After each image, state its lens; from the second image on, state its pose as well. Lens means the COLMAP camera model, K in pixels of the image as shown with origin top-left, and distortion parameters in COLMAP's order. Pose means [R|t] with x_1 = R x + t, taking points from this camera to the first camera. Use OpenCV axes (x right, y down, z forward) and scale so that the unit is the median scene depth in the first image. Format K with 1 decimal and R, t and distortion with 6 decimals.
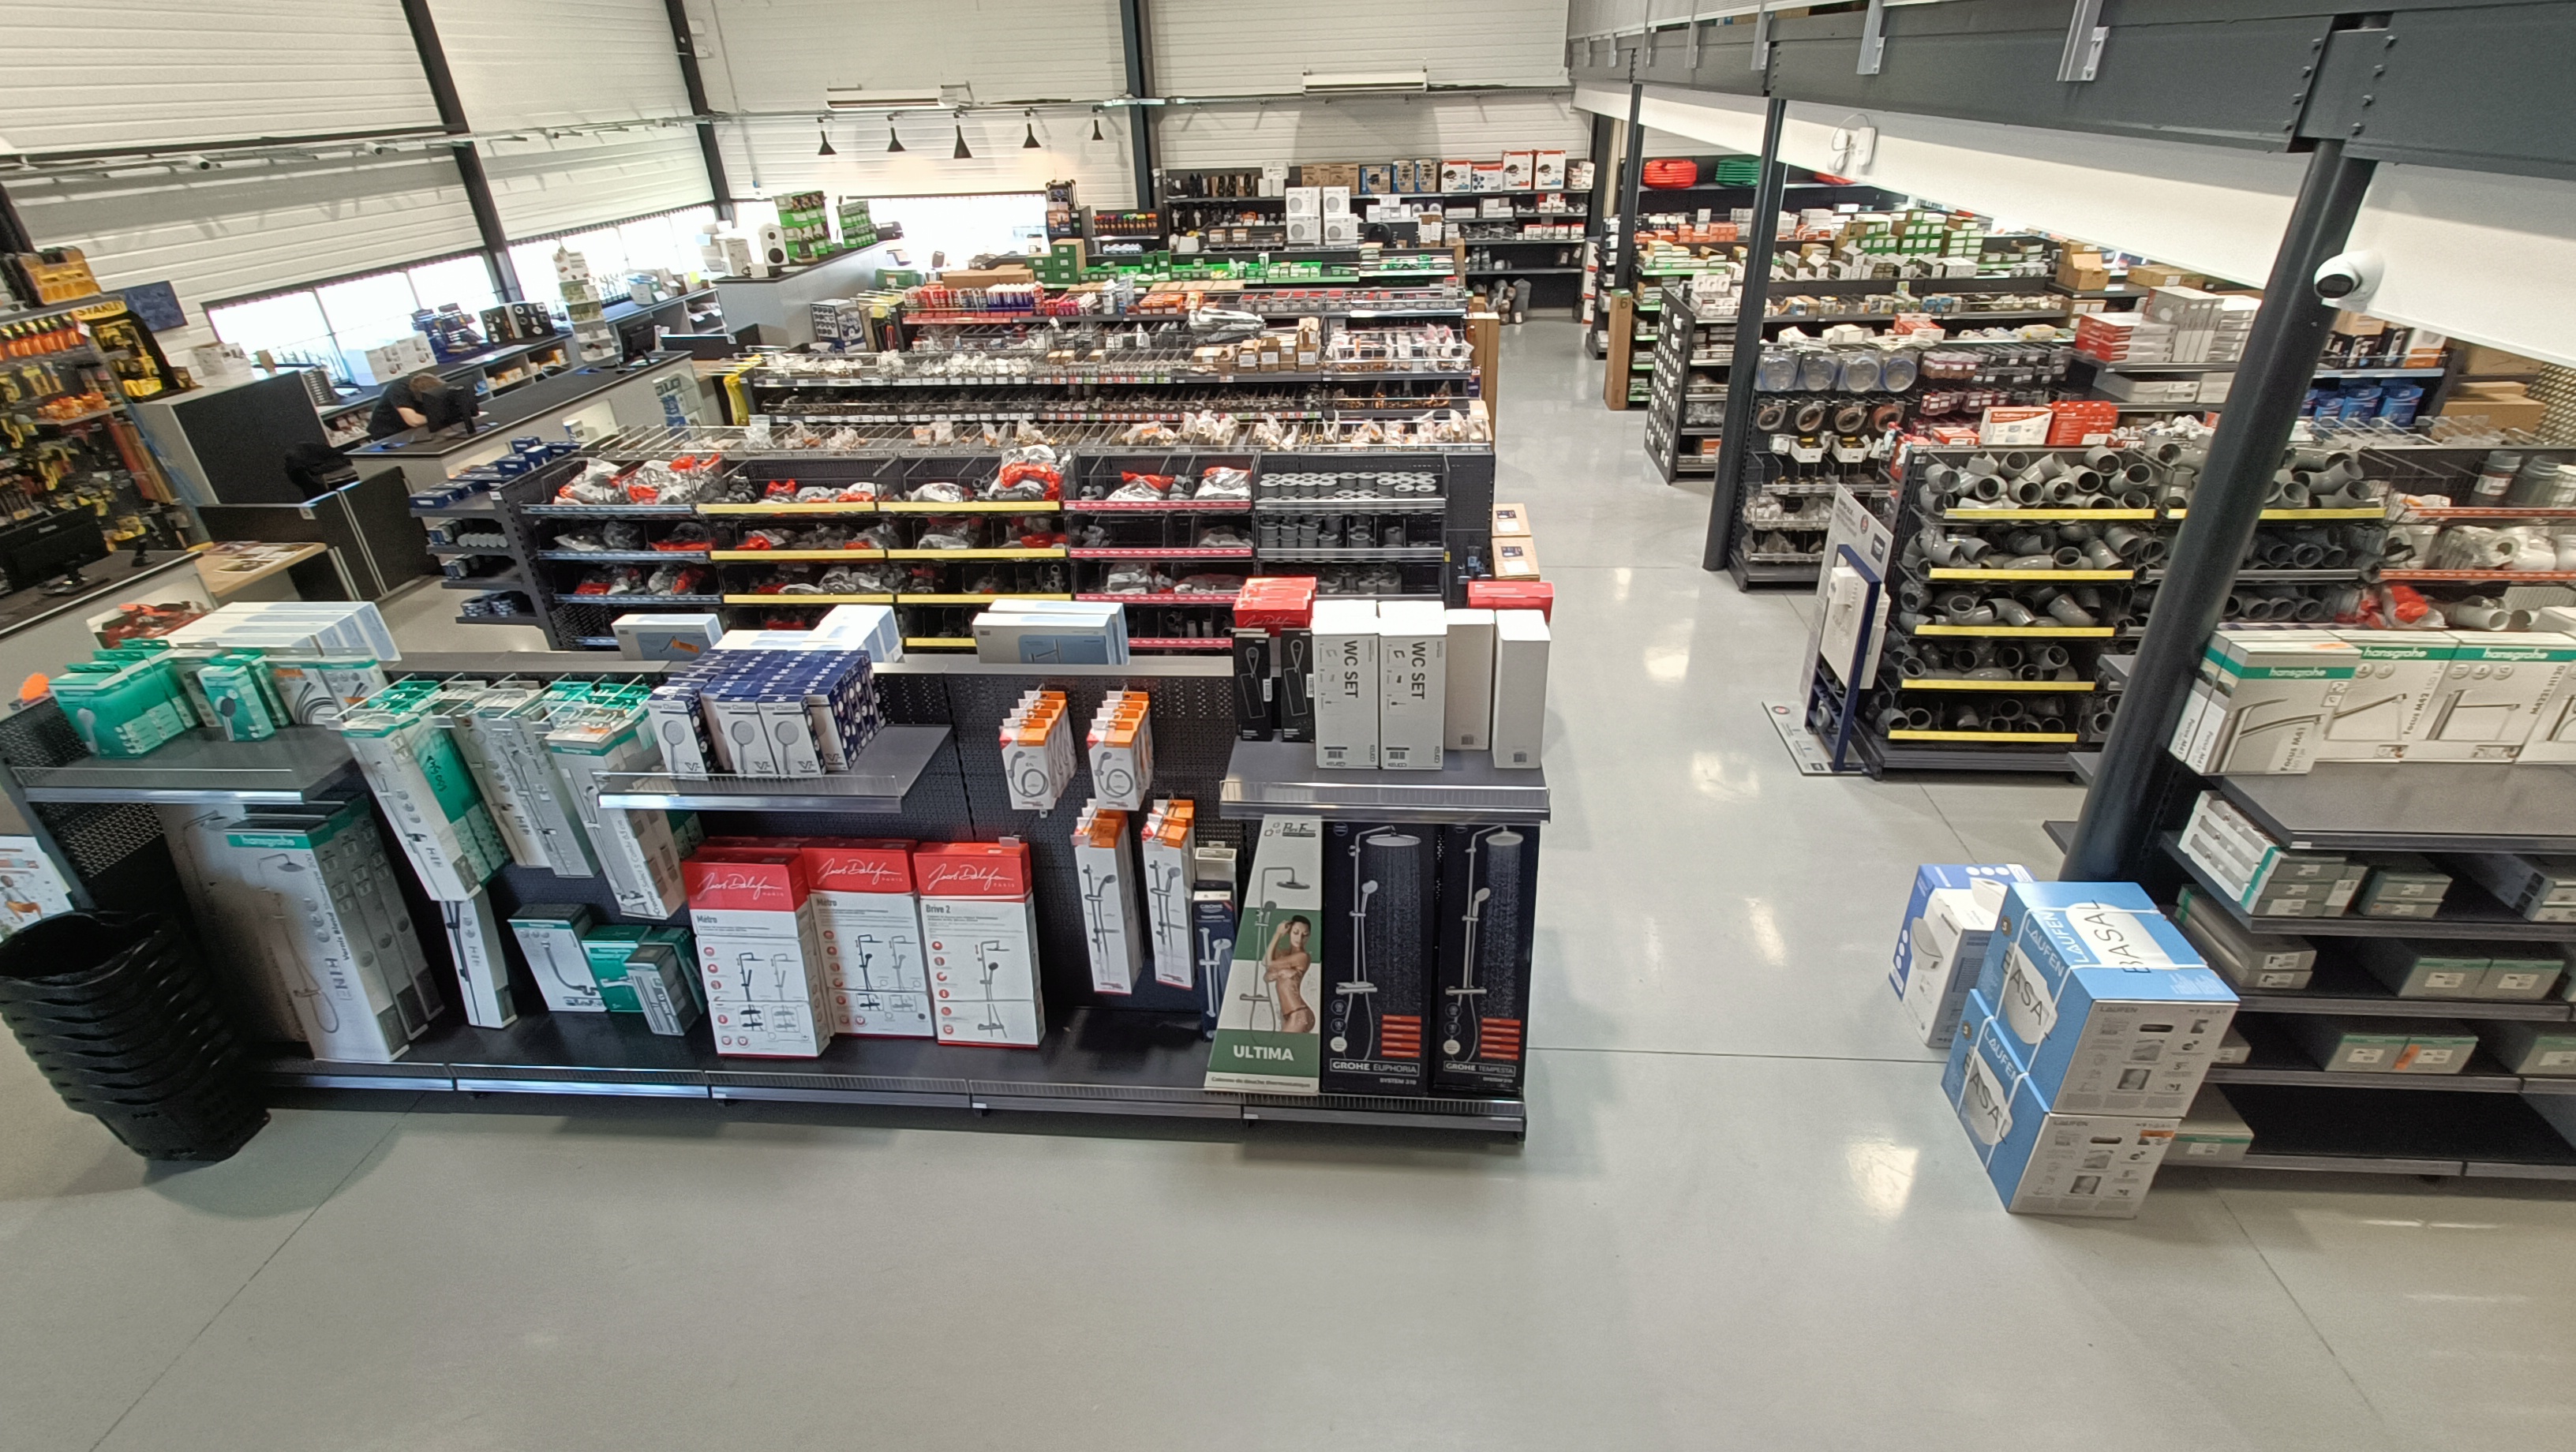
lens RADIAL K [[1160.1, 0, 1296.7], [0, 1160.1, 704.6], [0, 0, 1]] dist [-0.002532, 0.000448]
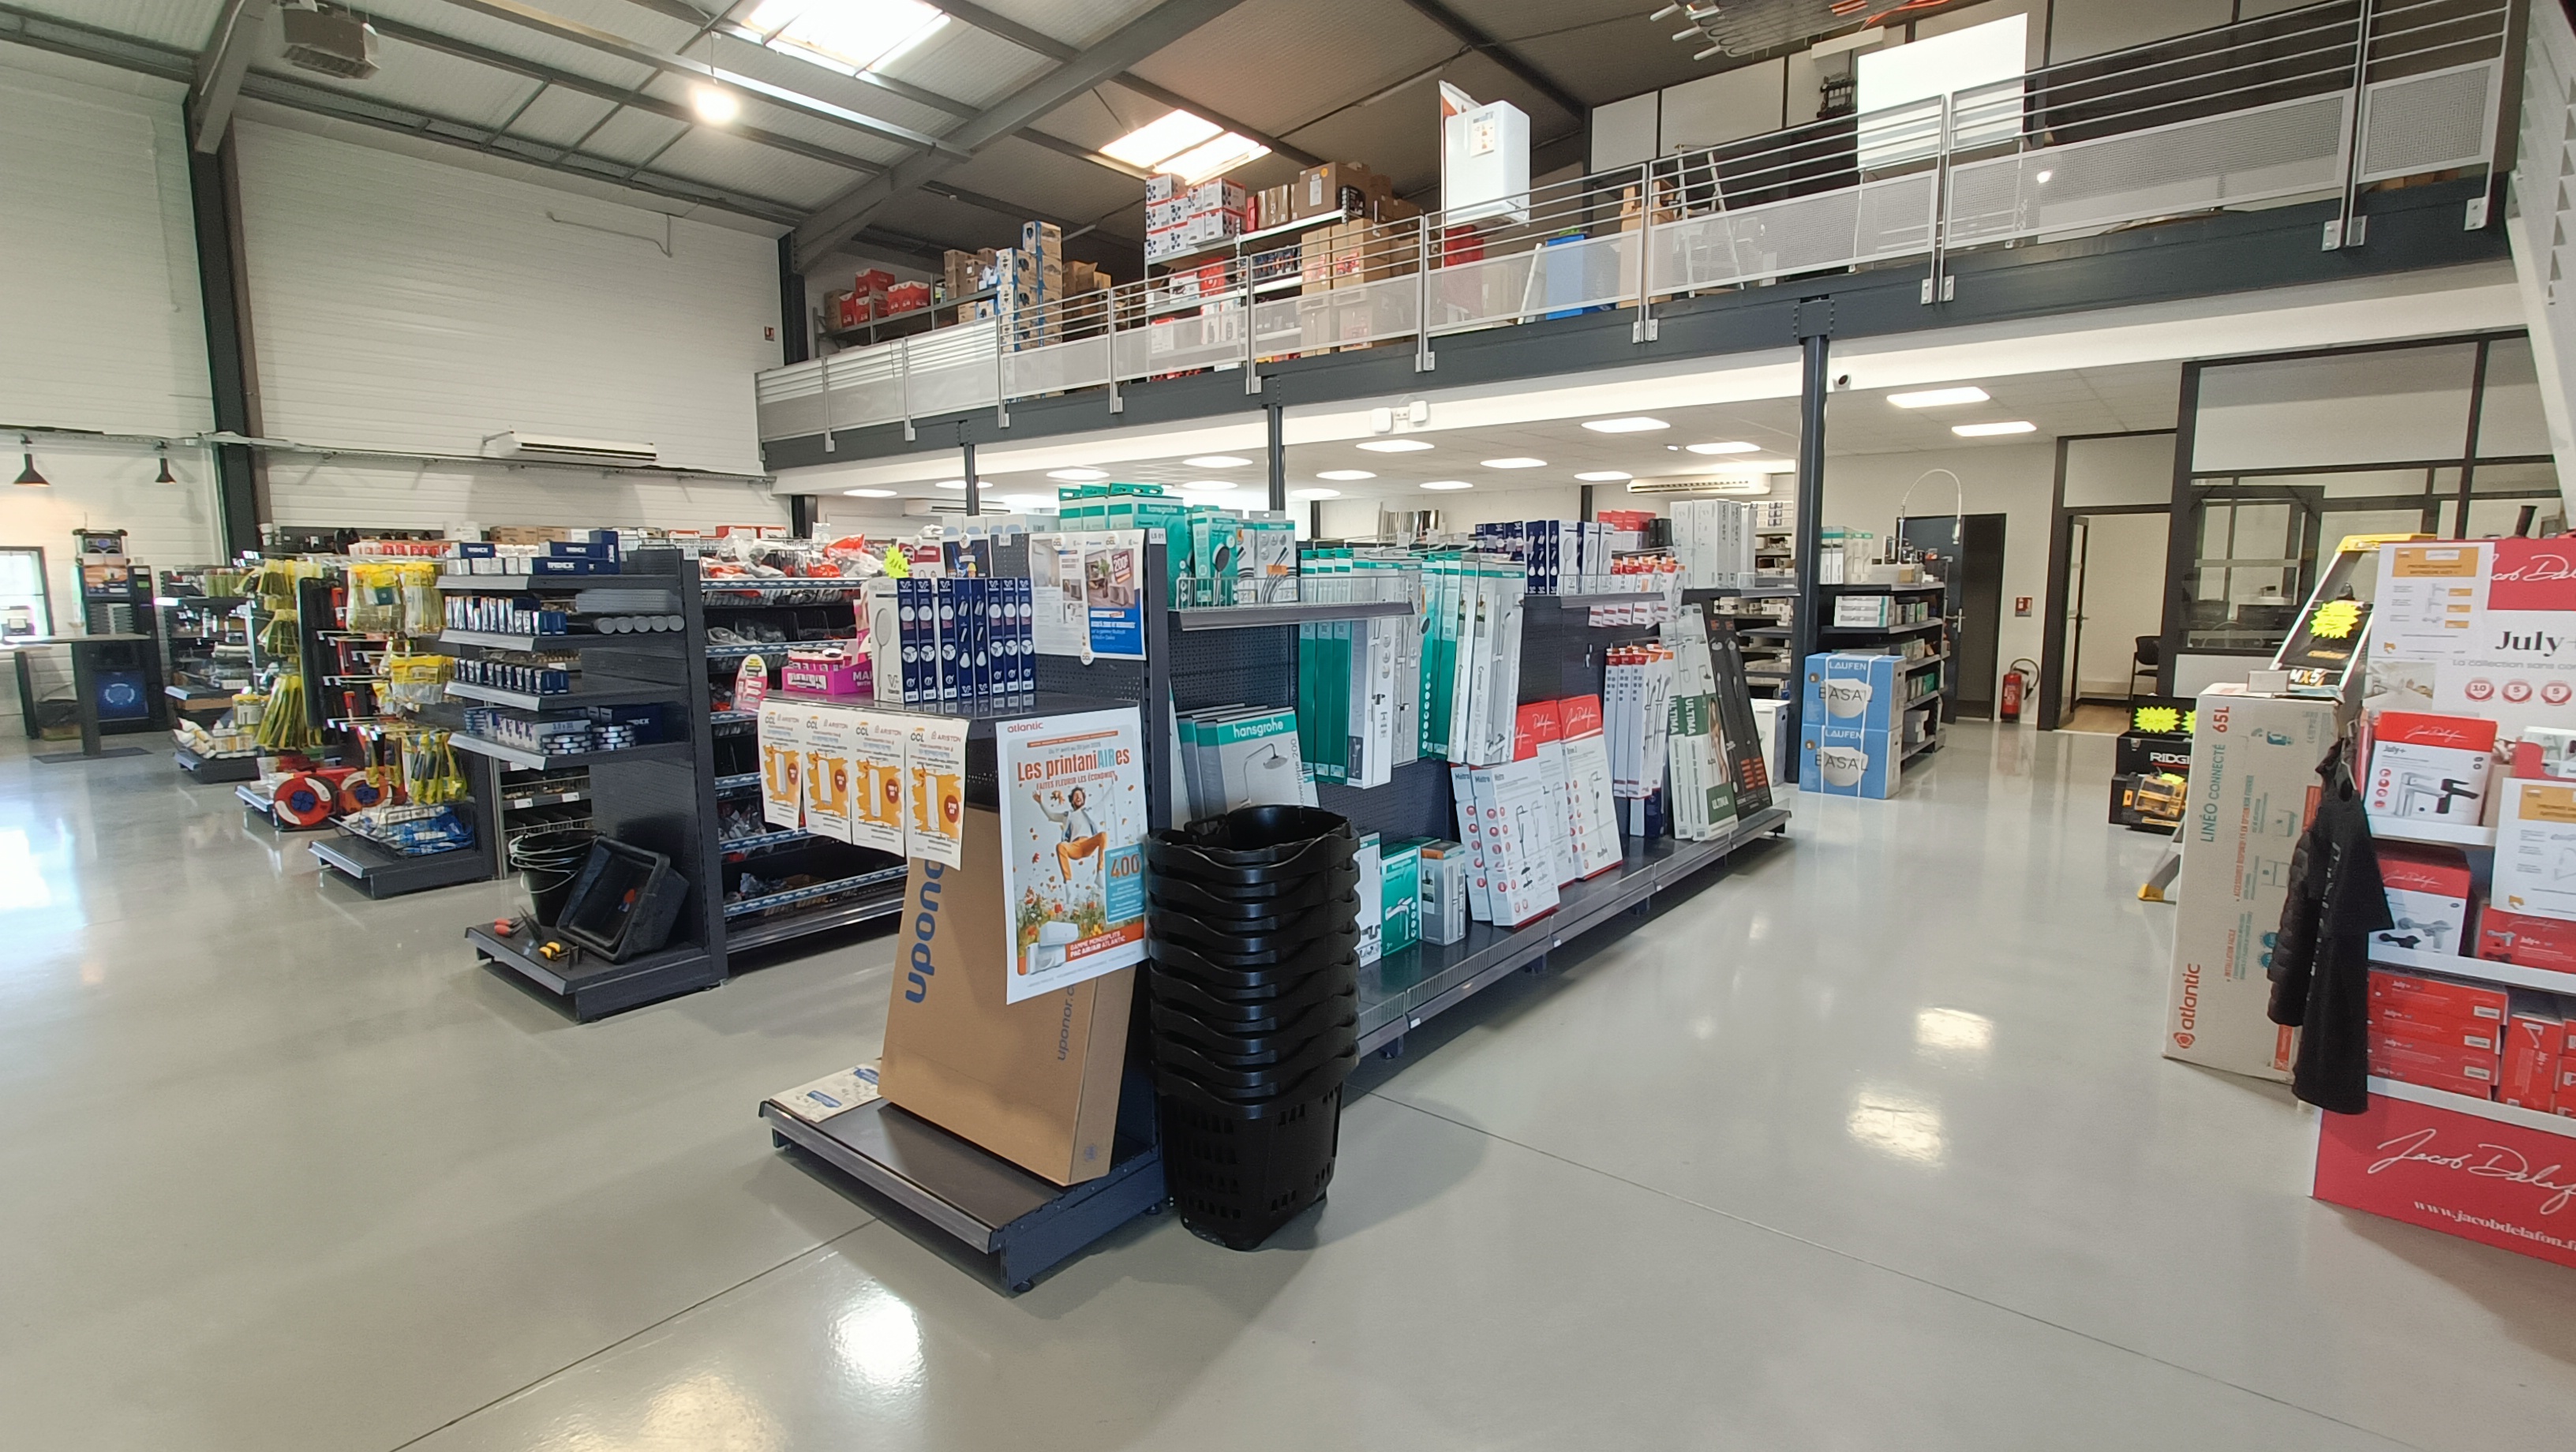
lens RADIAL K [[1160.1, 0, 1303.6], [0, 1160.1, 722.5], [0, 0, 1]] dist [-0.002532, 0.000448]
pose [[0.562260, -0.075300, 0.823525, -0.389903], [0.387849, 0.903538, -0.182187, 0.069315], [-0.730367, 0.421840, 0.537228, 0.139137]]
